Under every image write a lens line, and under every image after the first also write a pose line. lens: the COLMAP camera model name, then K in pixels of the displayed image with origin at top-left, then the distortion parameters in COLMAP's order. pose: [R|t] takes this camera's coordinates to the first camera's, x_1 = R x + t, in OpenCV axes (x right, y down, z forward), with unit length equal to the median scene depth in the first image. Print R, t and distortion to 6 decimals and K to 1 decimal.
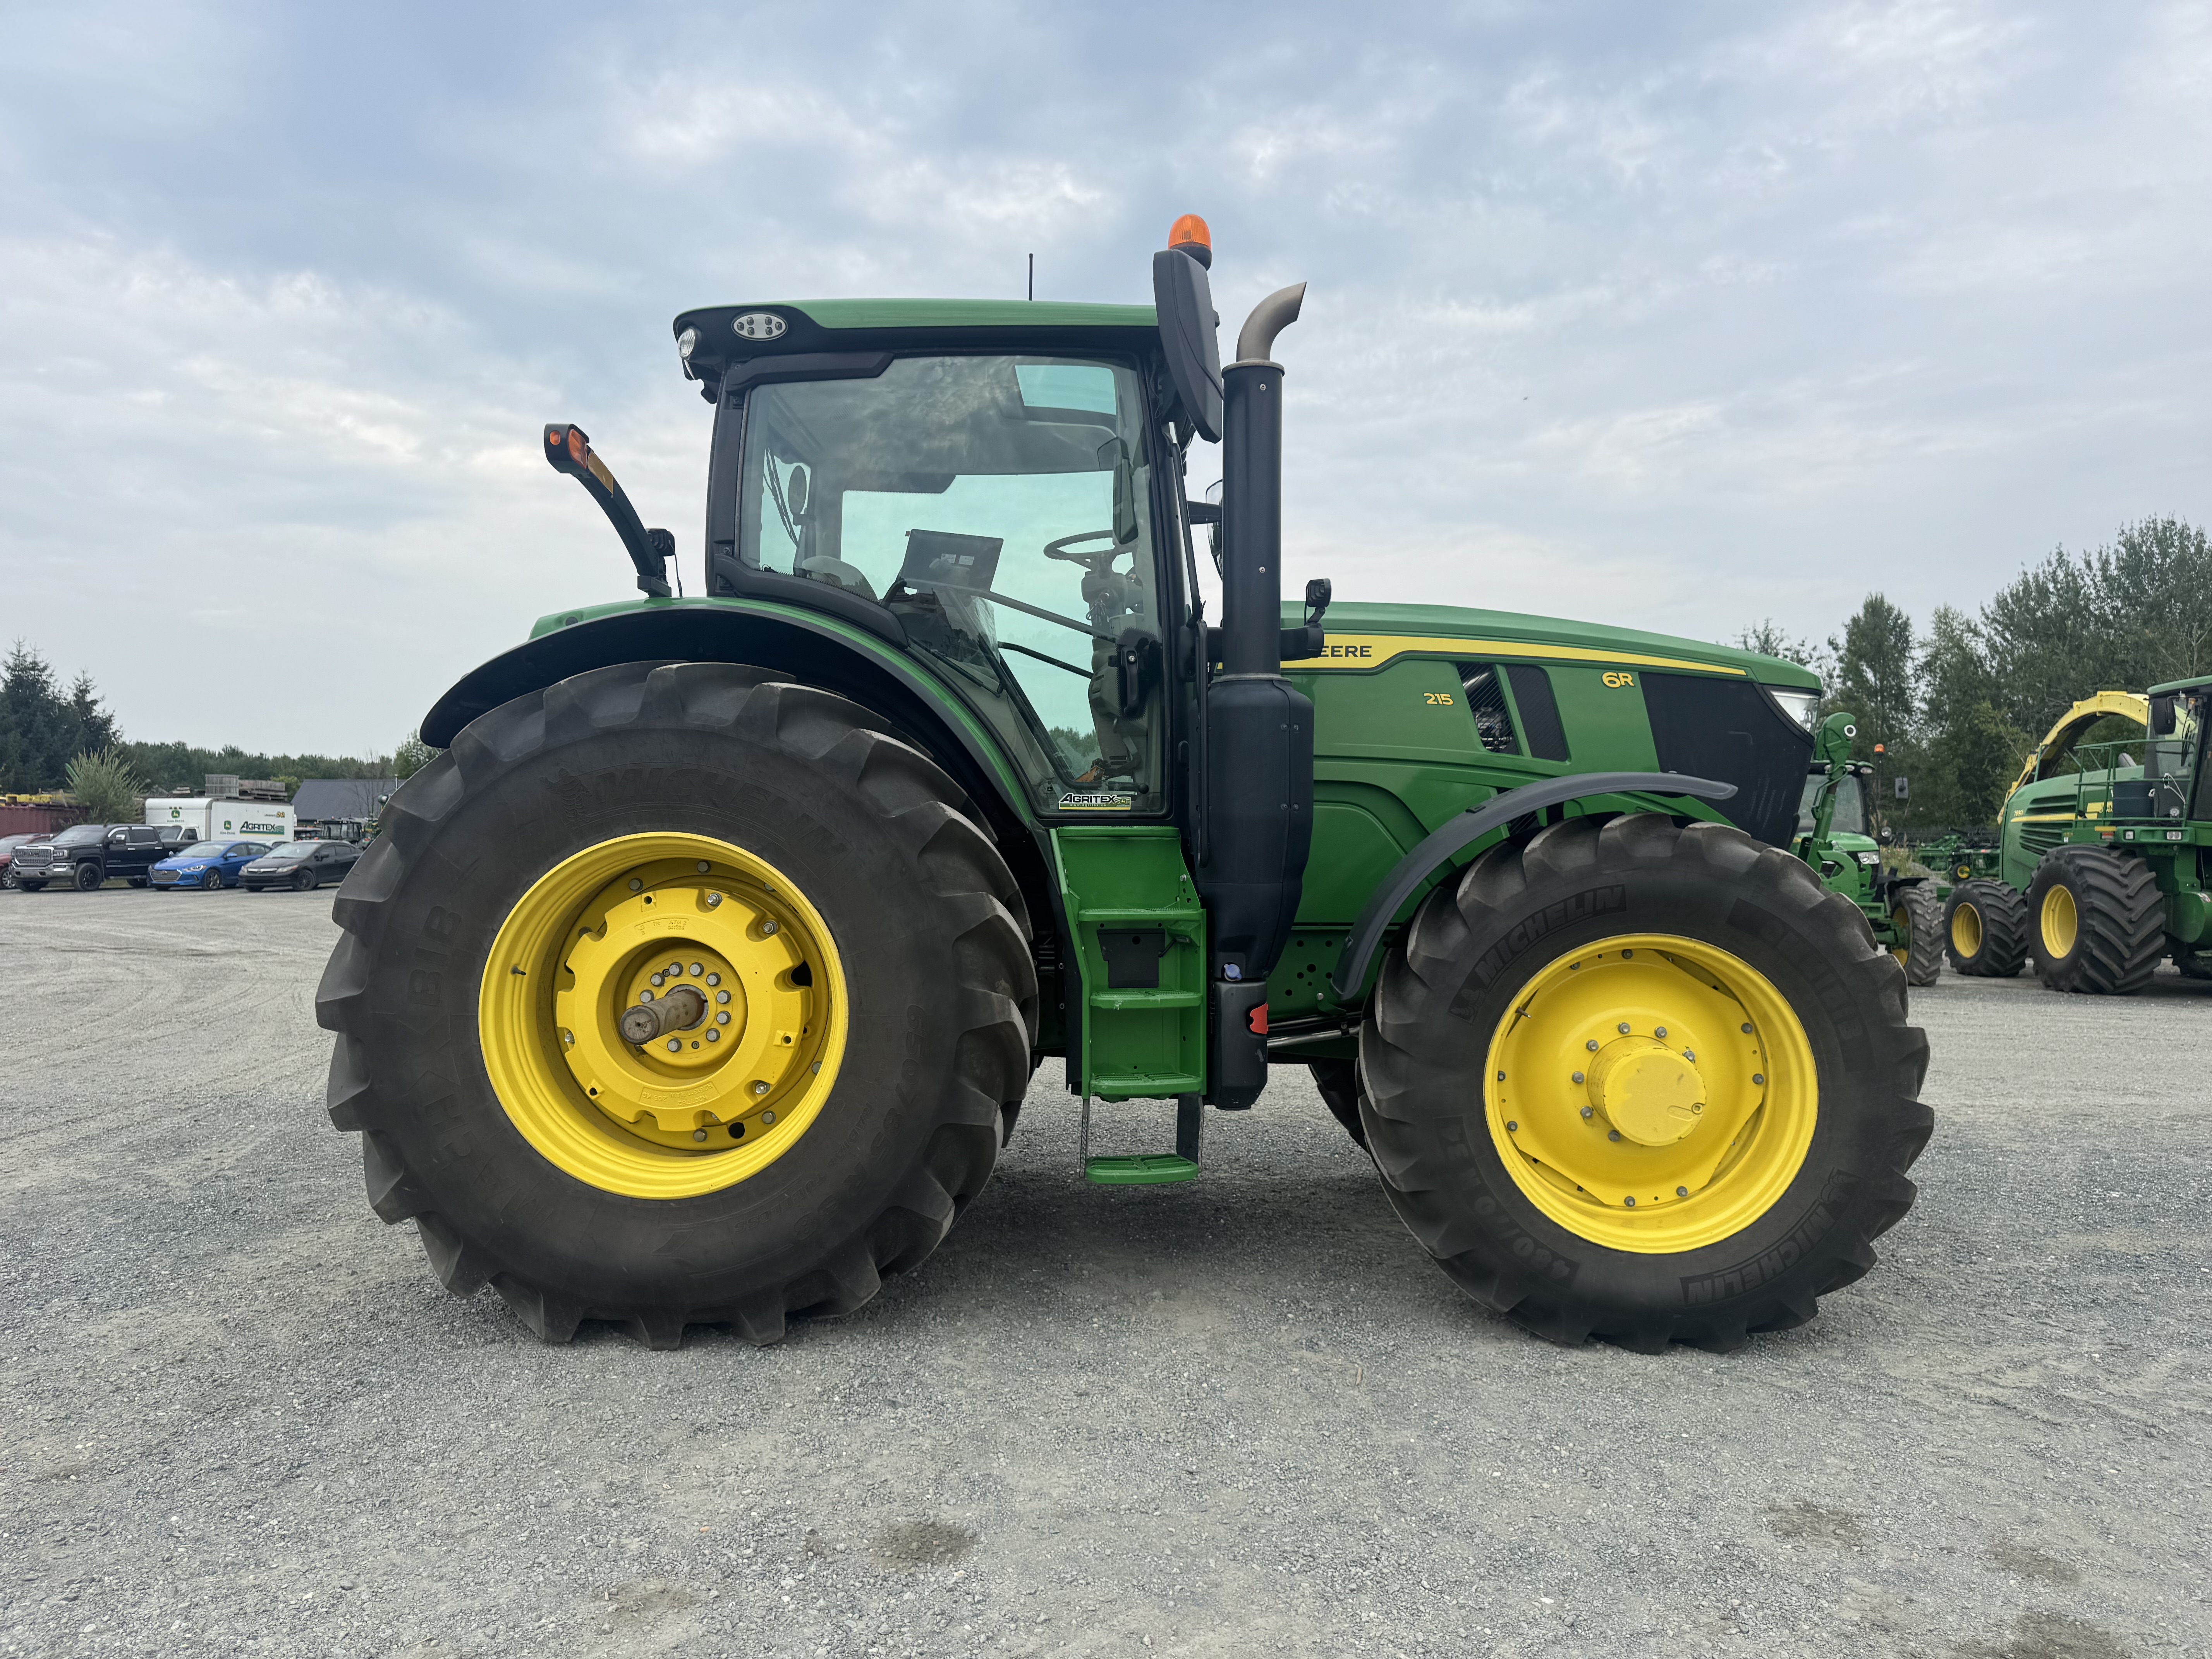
lens RADIAL K [[1573.0, 0, 1103.8], [0, 1573.0, 830.3], [0, 0, 1]] dist [0.018289, -0.011116]
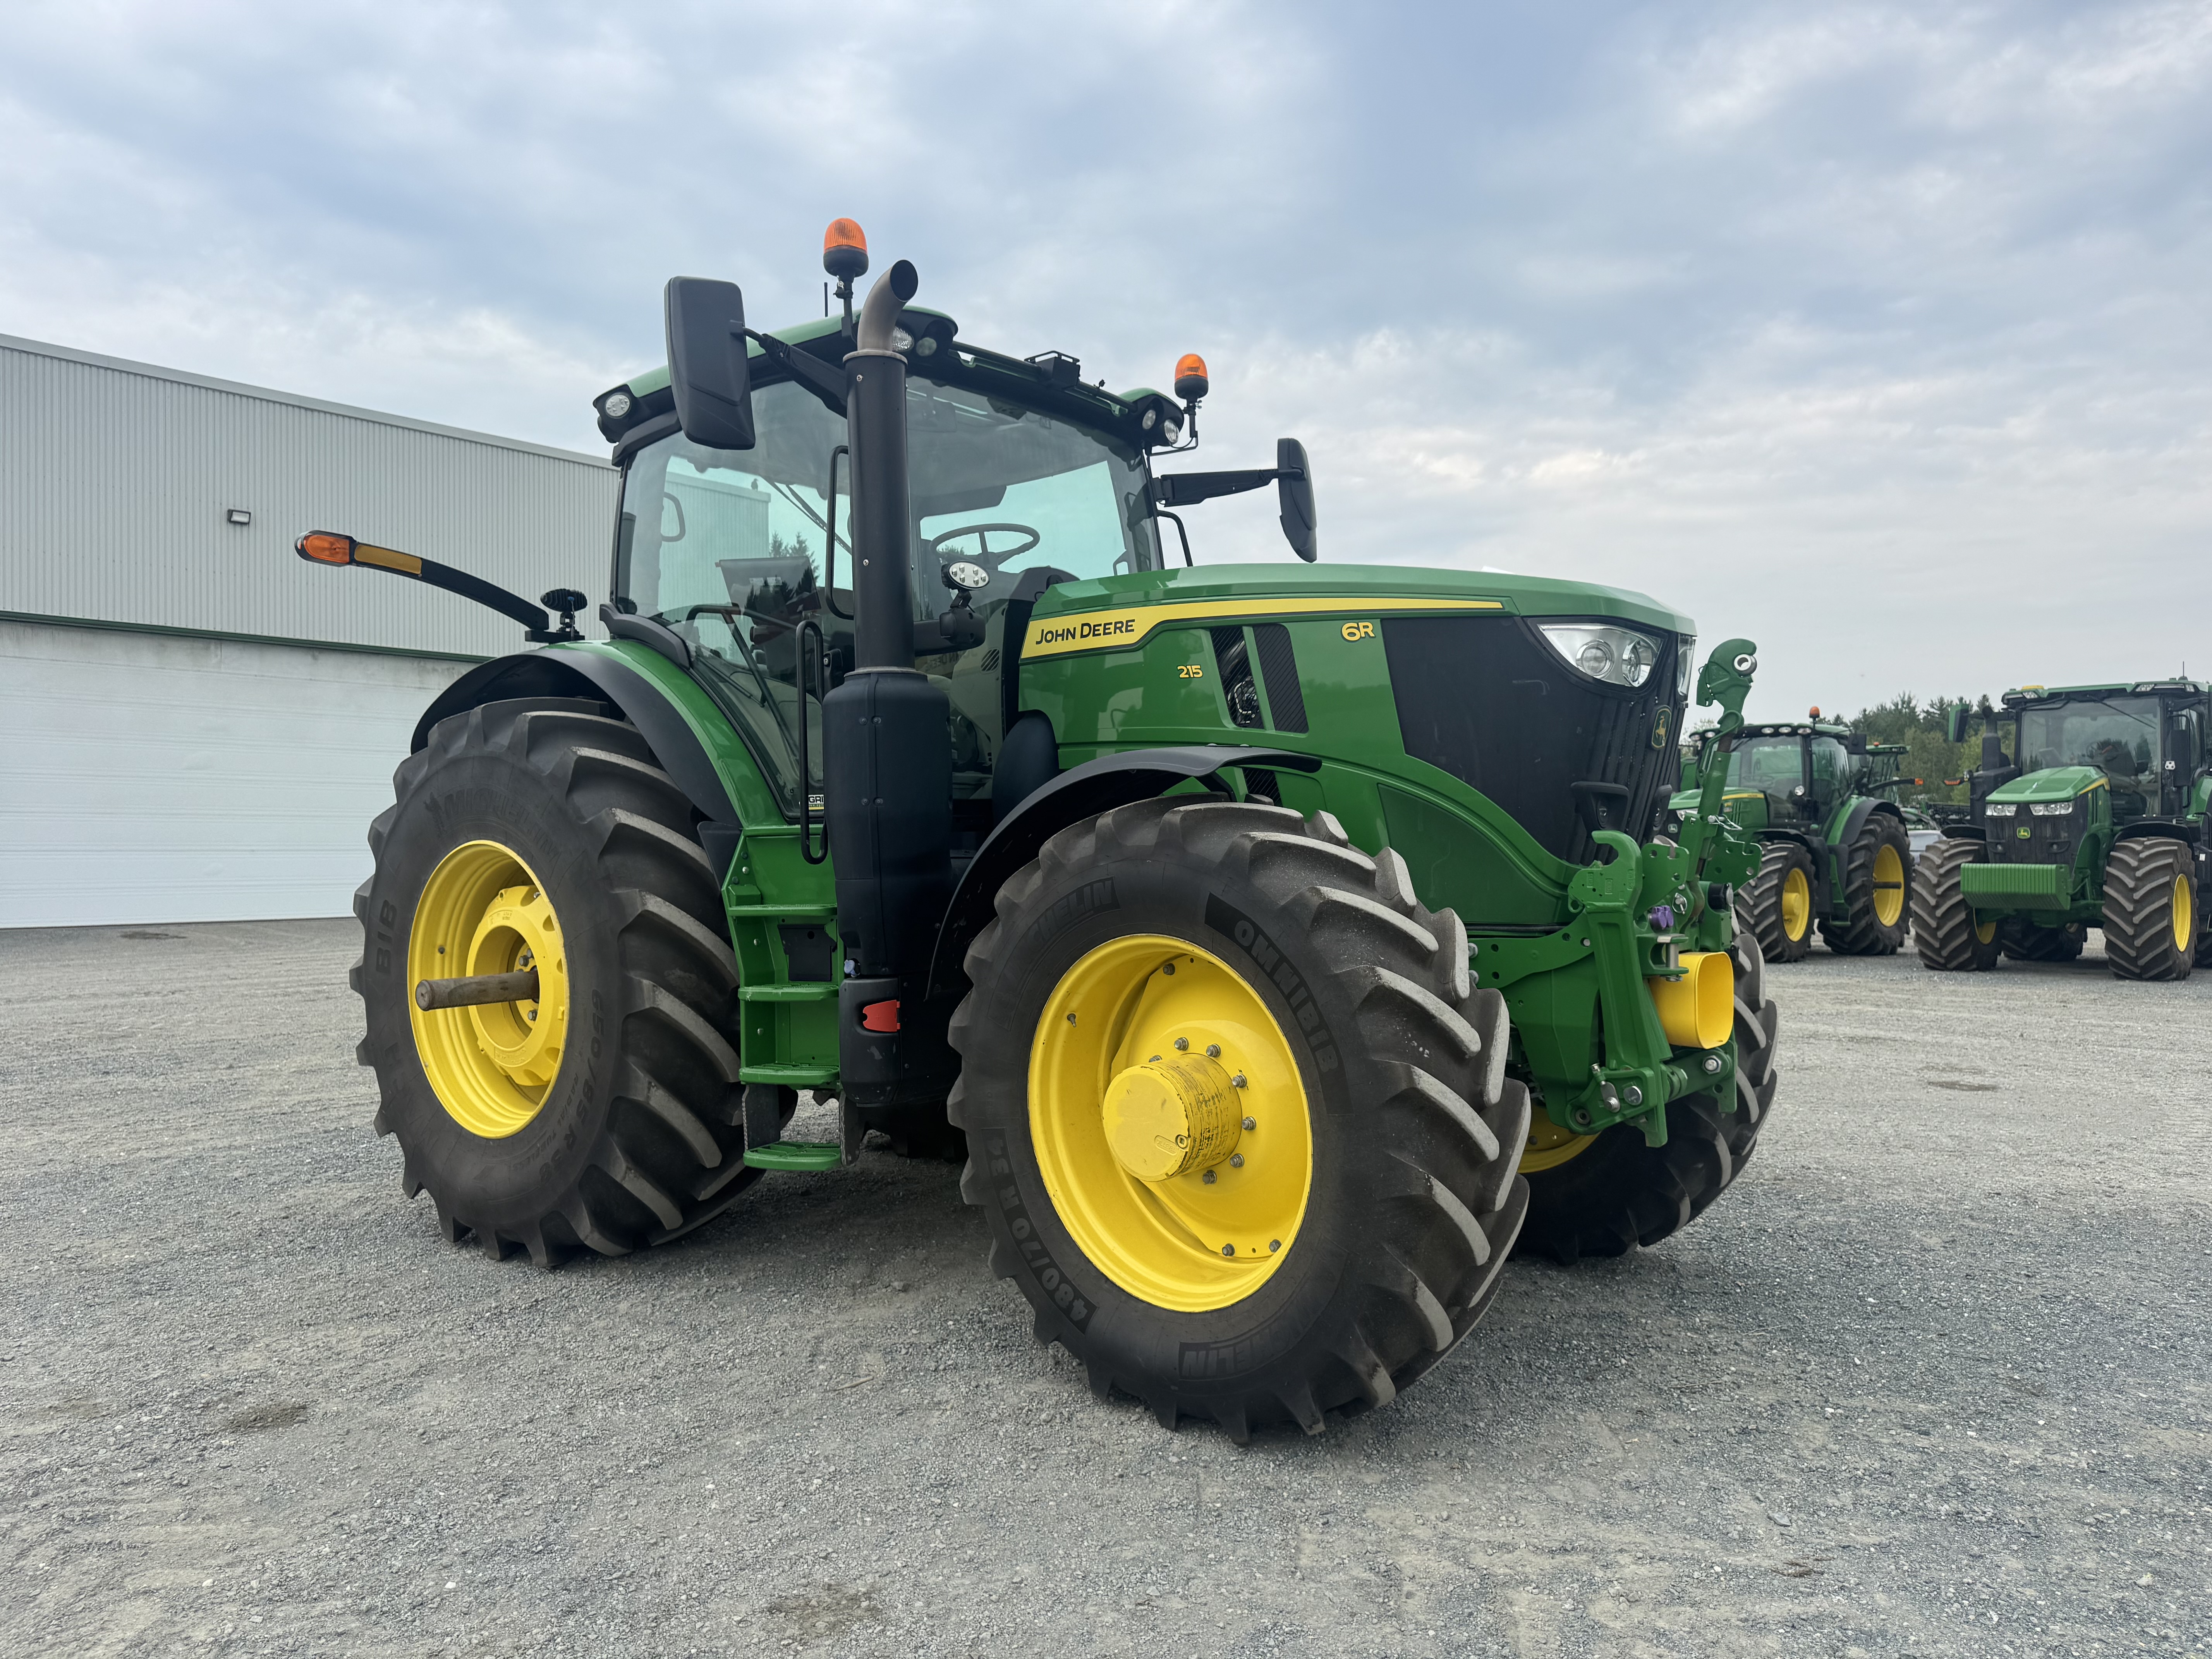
lens RADIAL K [[1573.0, 0, 1107.1], [0, 1573.0, 824.4], [0, 0, 1]] dist [0.018289, -0.011116]
pose [[0.806626, -0.027093, -0.590440, 0.831167], [0.026972, 0.999596, -0.009020, 0.012595], [0.590446, -0.008649, 0.807031, 0.292892]]
